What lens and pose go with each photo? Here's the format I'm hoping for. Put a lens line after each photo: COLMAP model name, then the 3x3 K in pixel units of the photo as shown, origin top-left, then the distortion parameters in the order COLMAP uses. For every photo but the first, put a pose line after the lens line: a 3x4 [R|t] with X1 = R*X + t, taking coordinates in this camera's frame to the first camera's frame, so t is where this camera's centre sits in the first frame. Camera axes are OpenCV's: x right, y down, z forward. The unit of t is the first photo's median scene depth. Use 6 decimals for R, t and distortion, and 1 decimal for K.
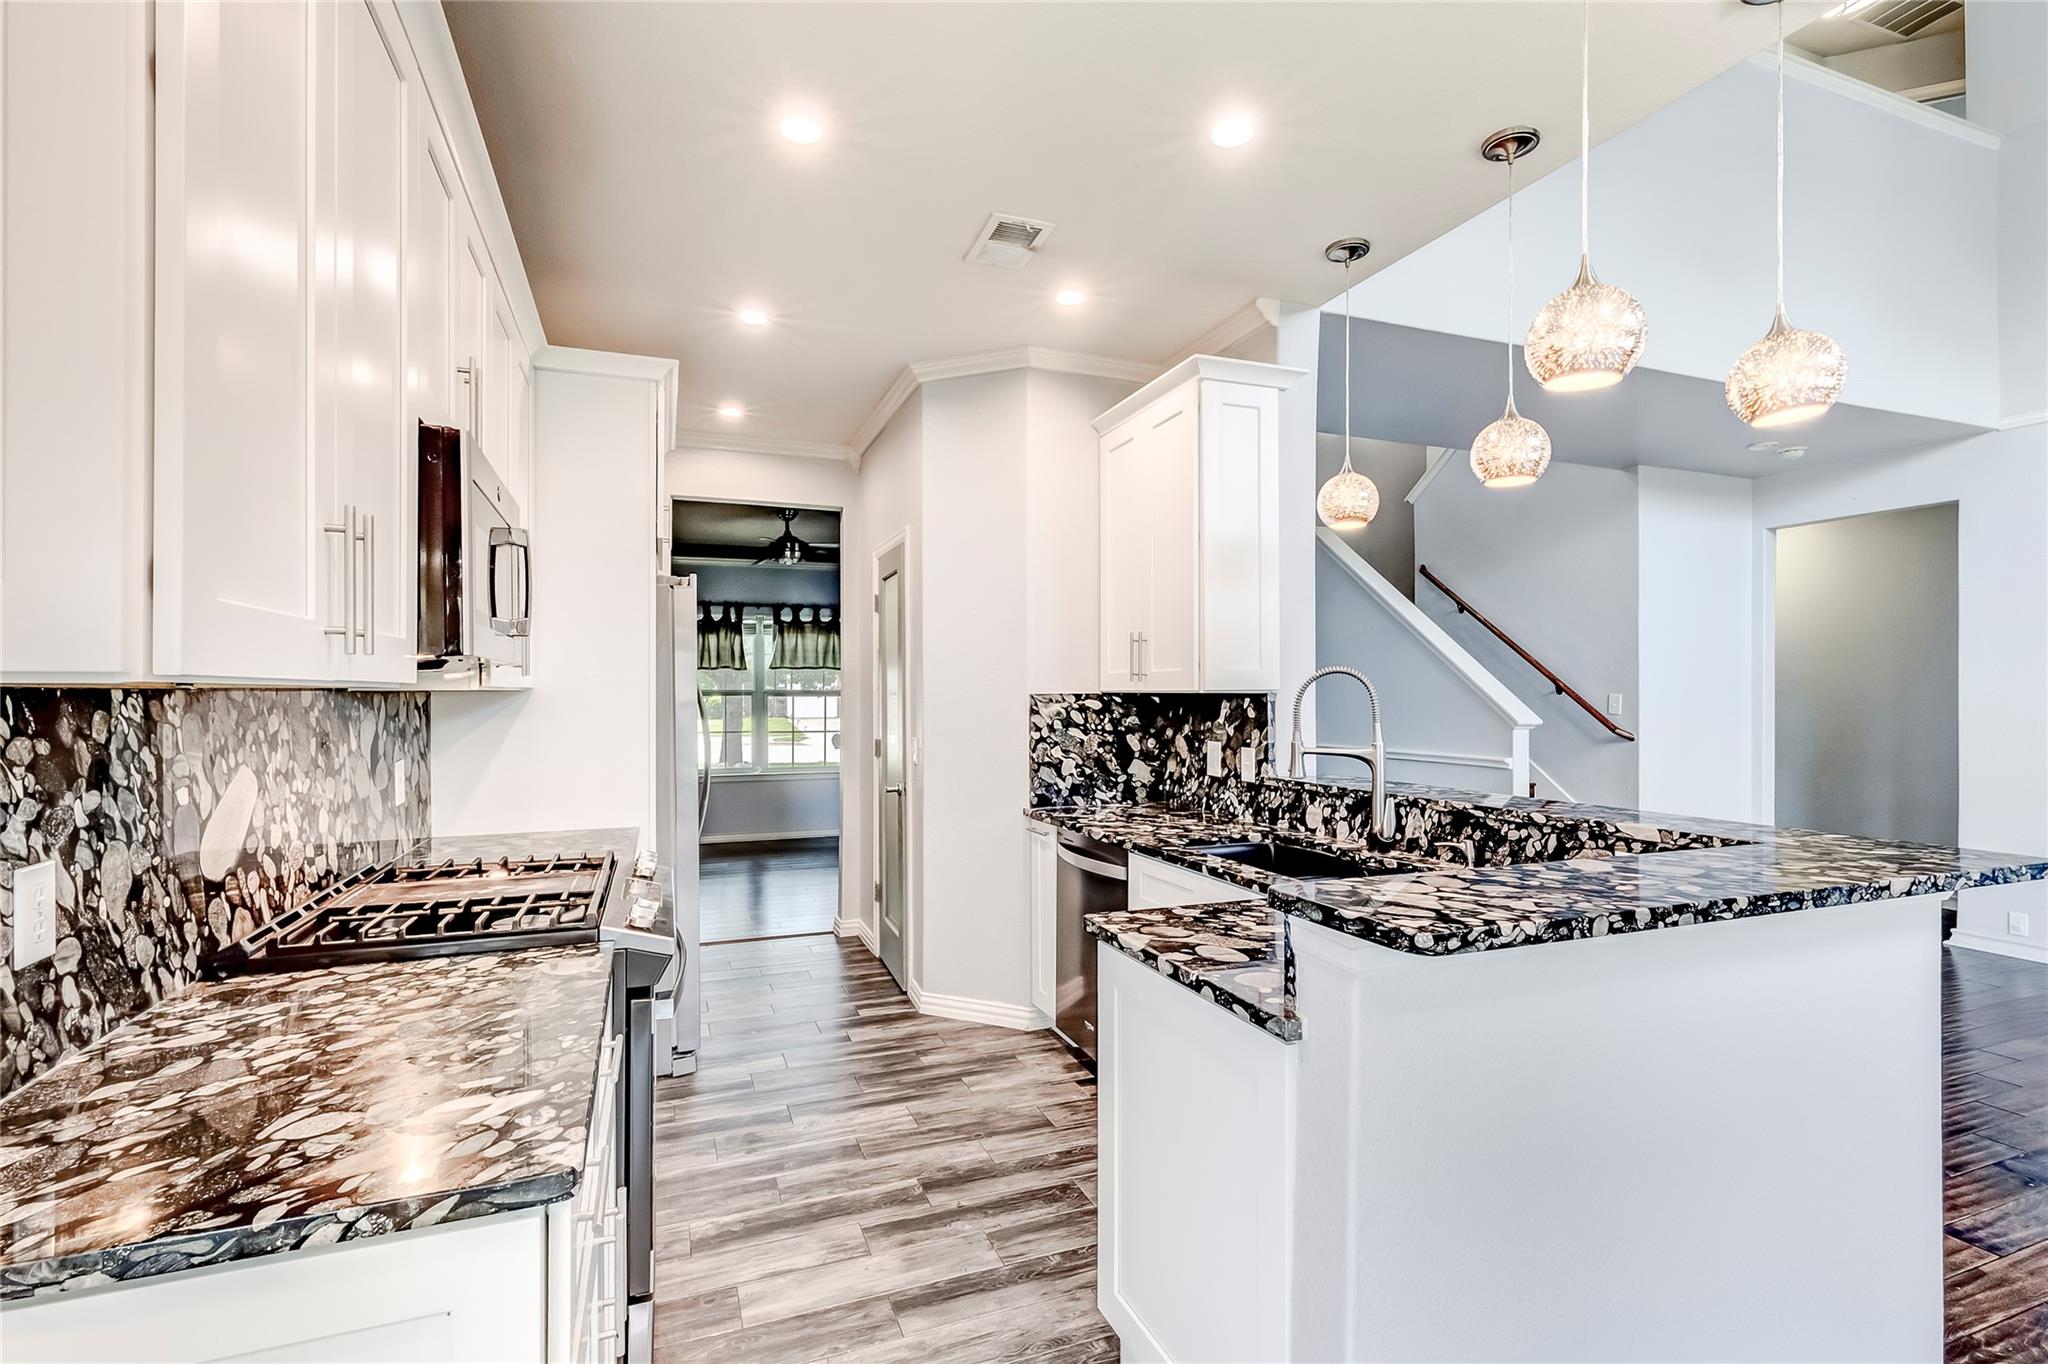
lens RADIAL K [[928.5, 0, 1023.4], [0, 928.5, 685.6], [0, 0, 1]] dist [0.006690, -0.002078]
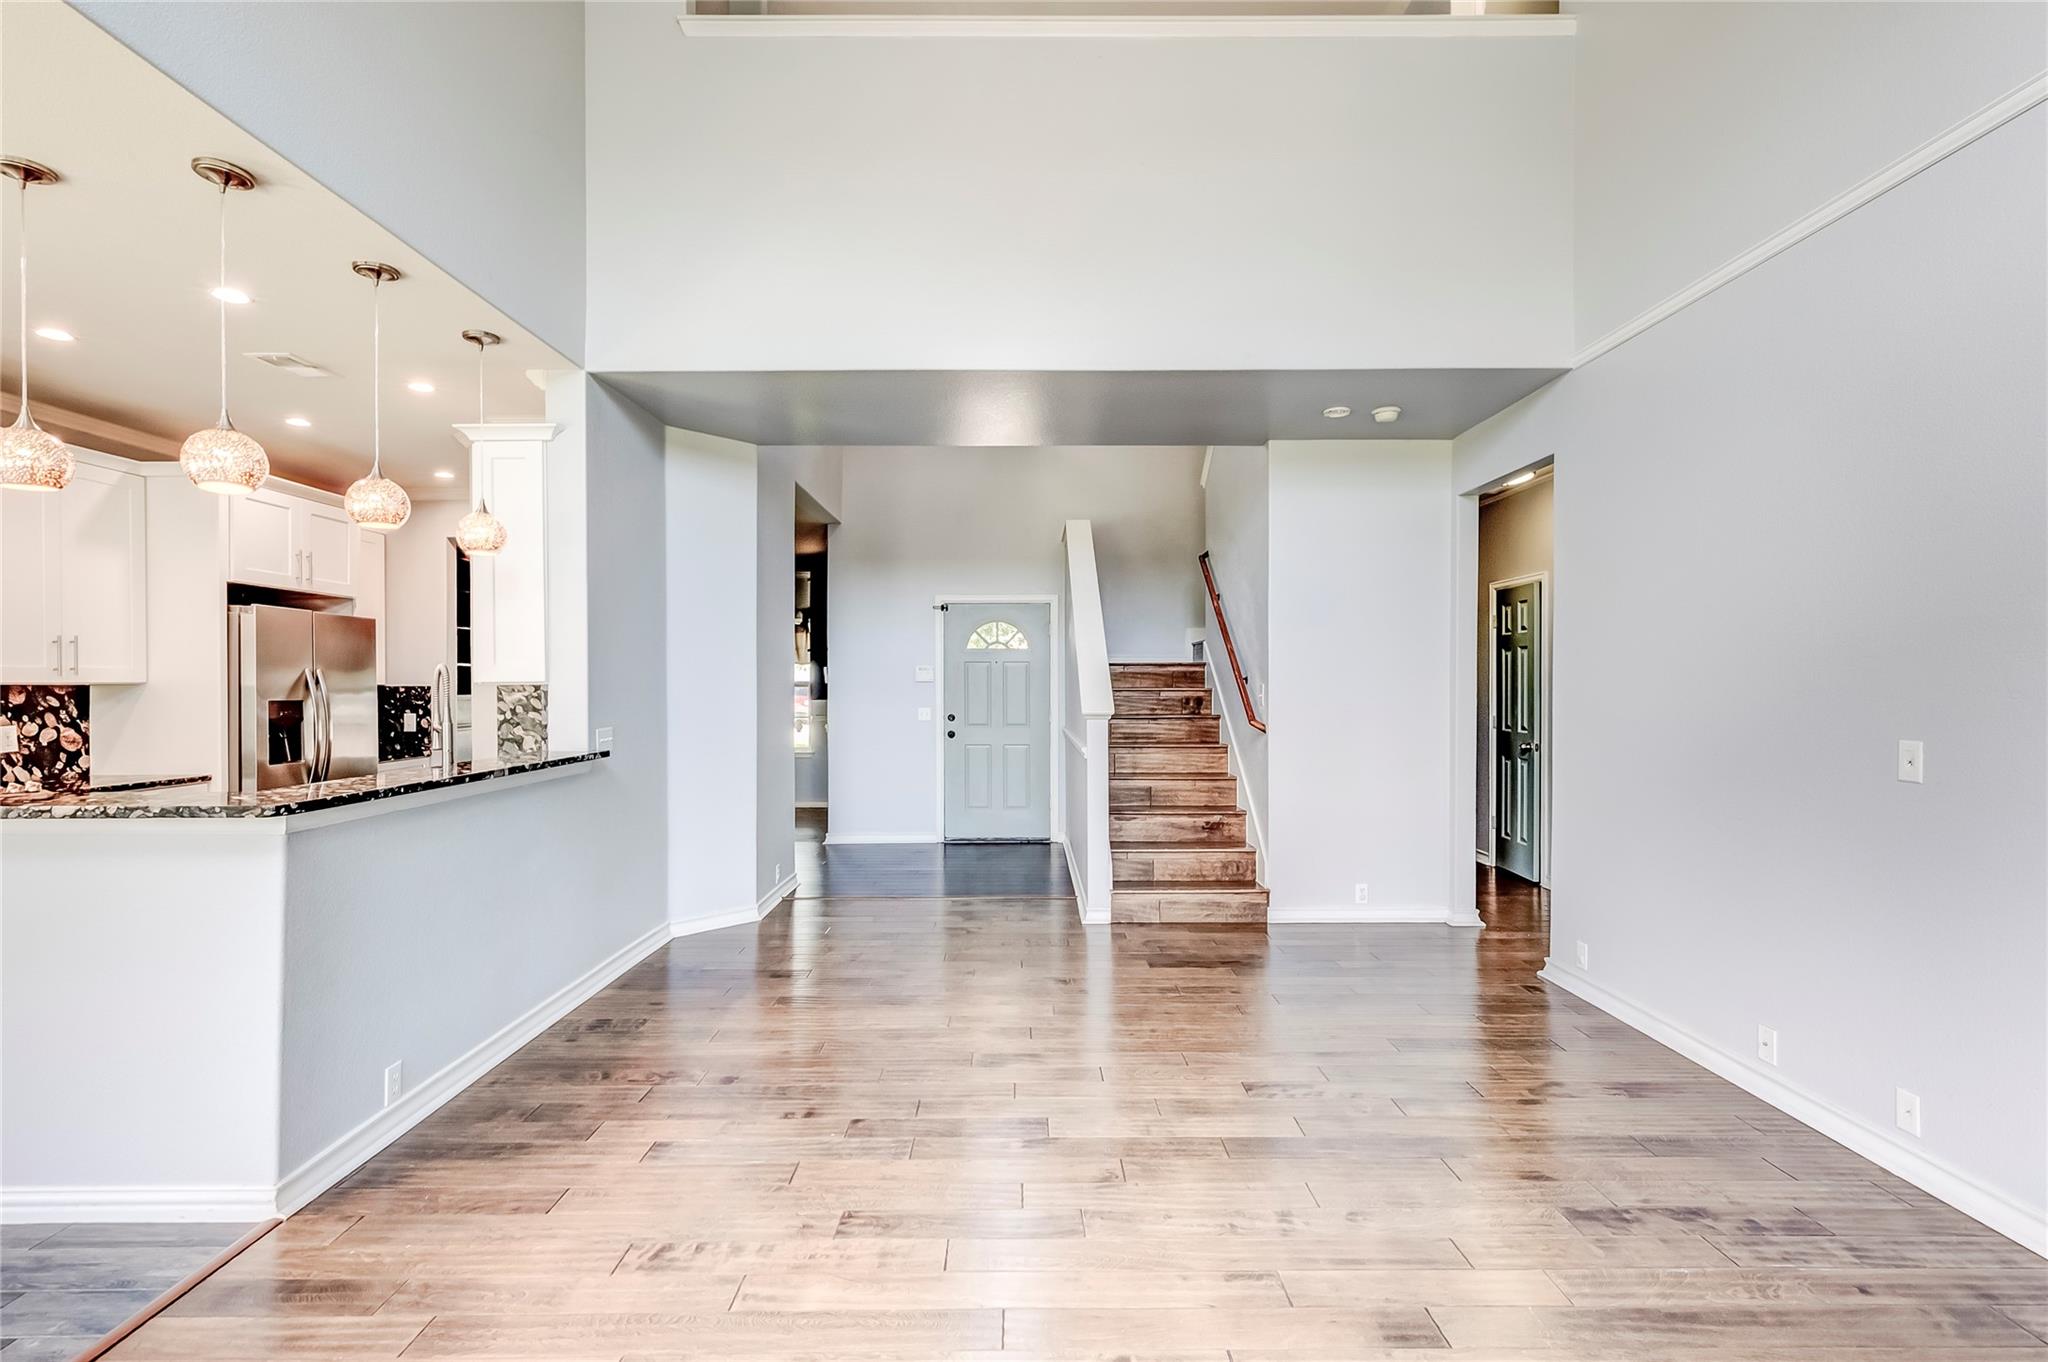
lens RADIAL K [[928.5, 0, 1020.4], [0, 928.5, 687.3], [0, 0, 1]] dist [0.006690, -0.002078]
pose [[0.932718, -0.002239, -0.360600, 1.296630], [0.007325, 0.999892, 0.012740, 0.000755], [0.360533, -0.014525, 0.932633, 0.062356]]
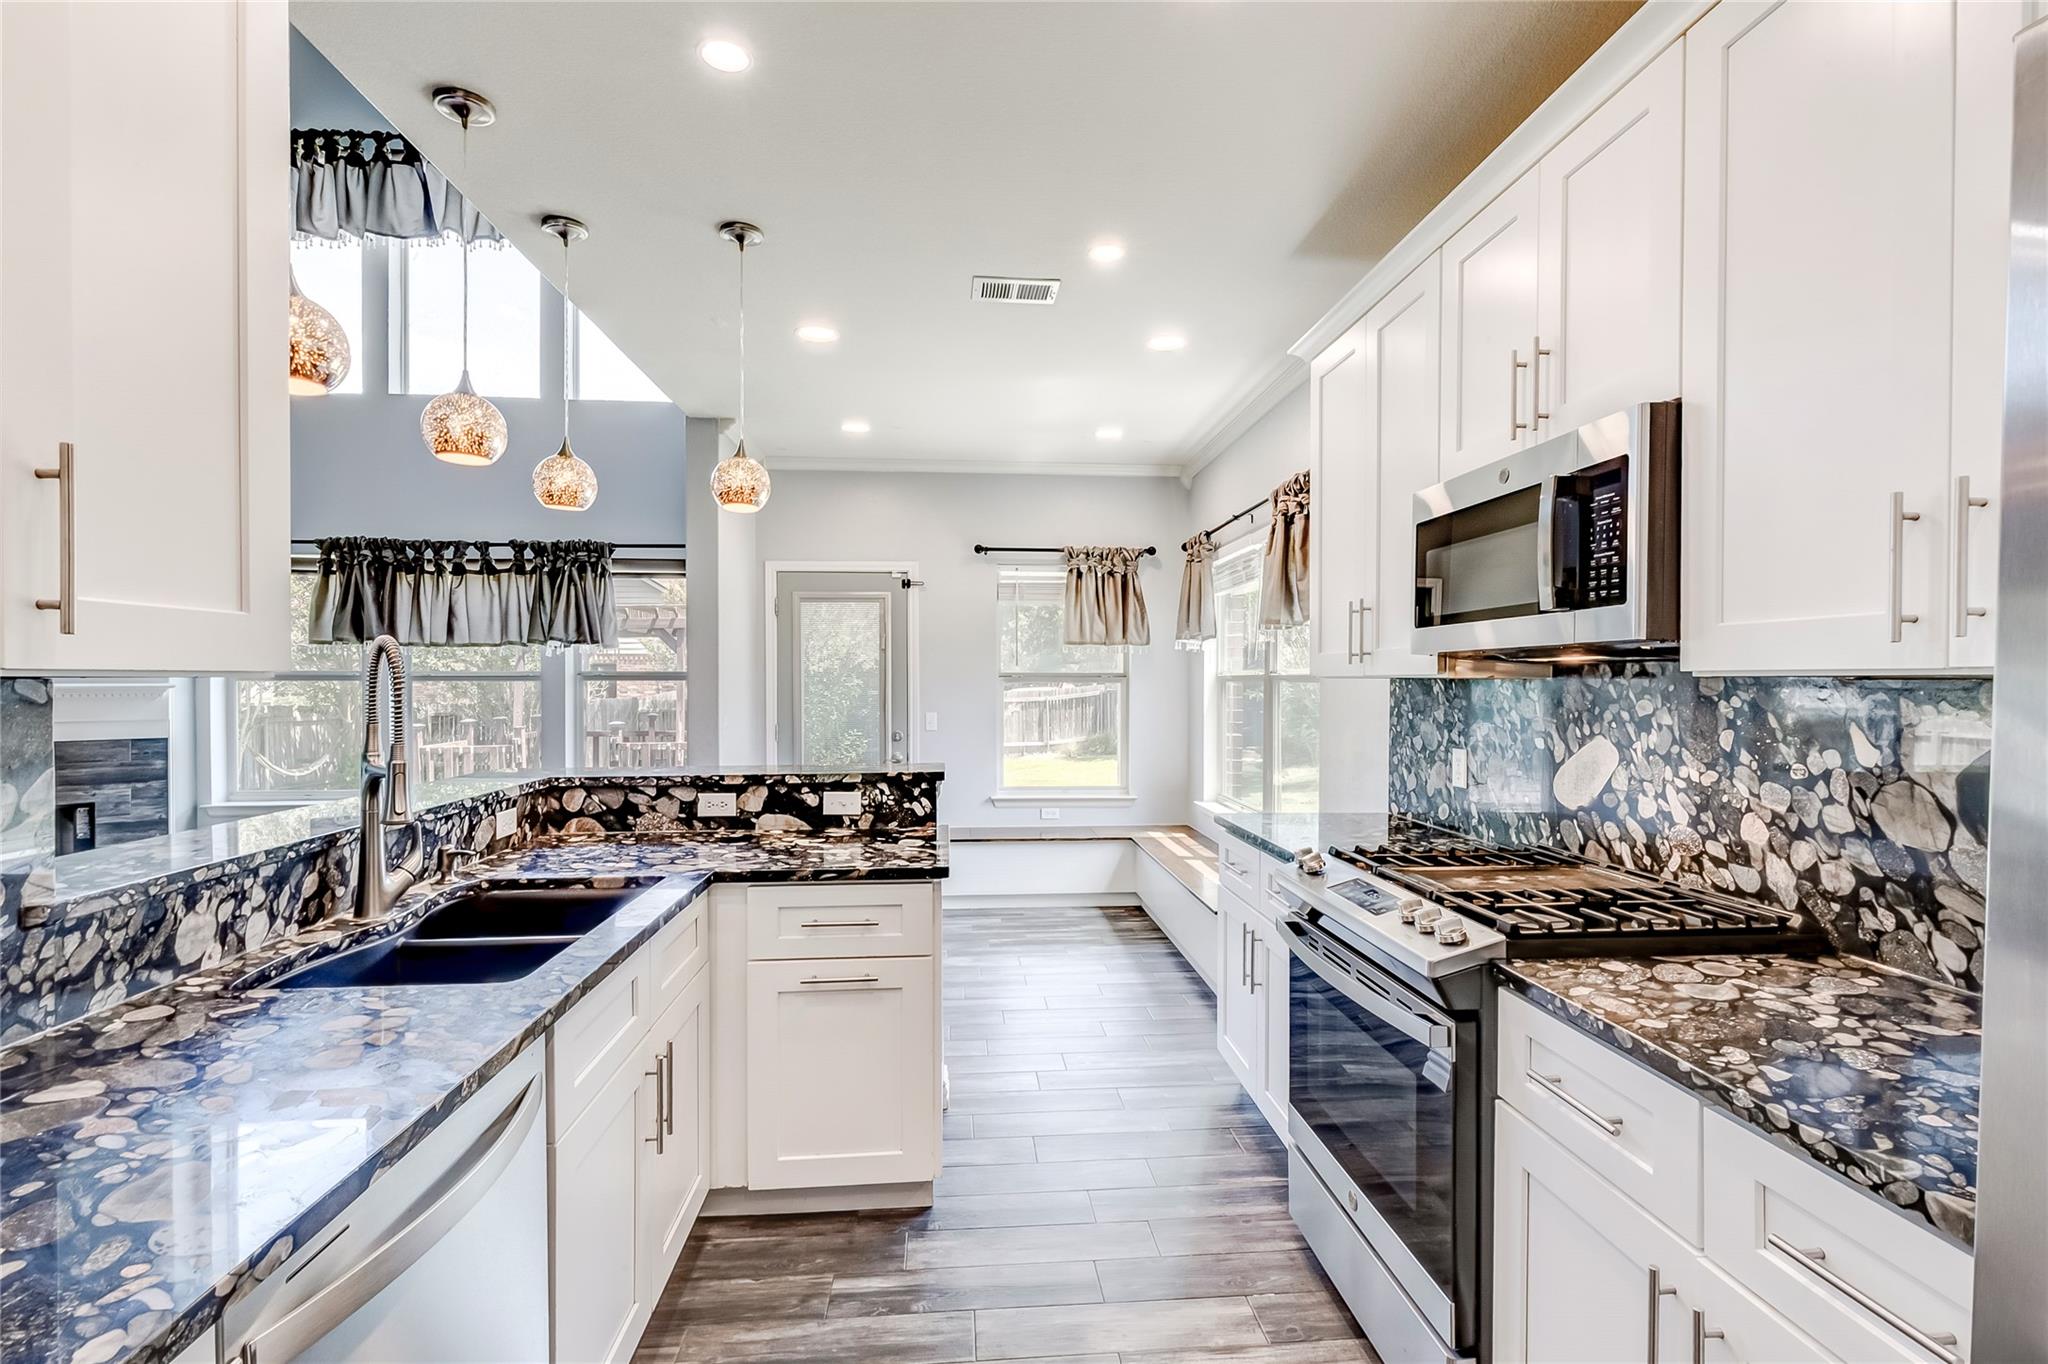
lens RADIAL K [[928.5, 0, 1024.8], [0, 928.5, 692.2], [0, 0, 1]] dist [0.006690, -0.002078]
pose [[-0.957178, -0.006518, 0.289428, -0.214338], [-0.005147, 0.999972, 0.005497, 0.009804], [-0.289456, 0.003771, -0.957184, 1.221419]]
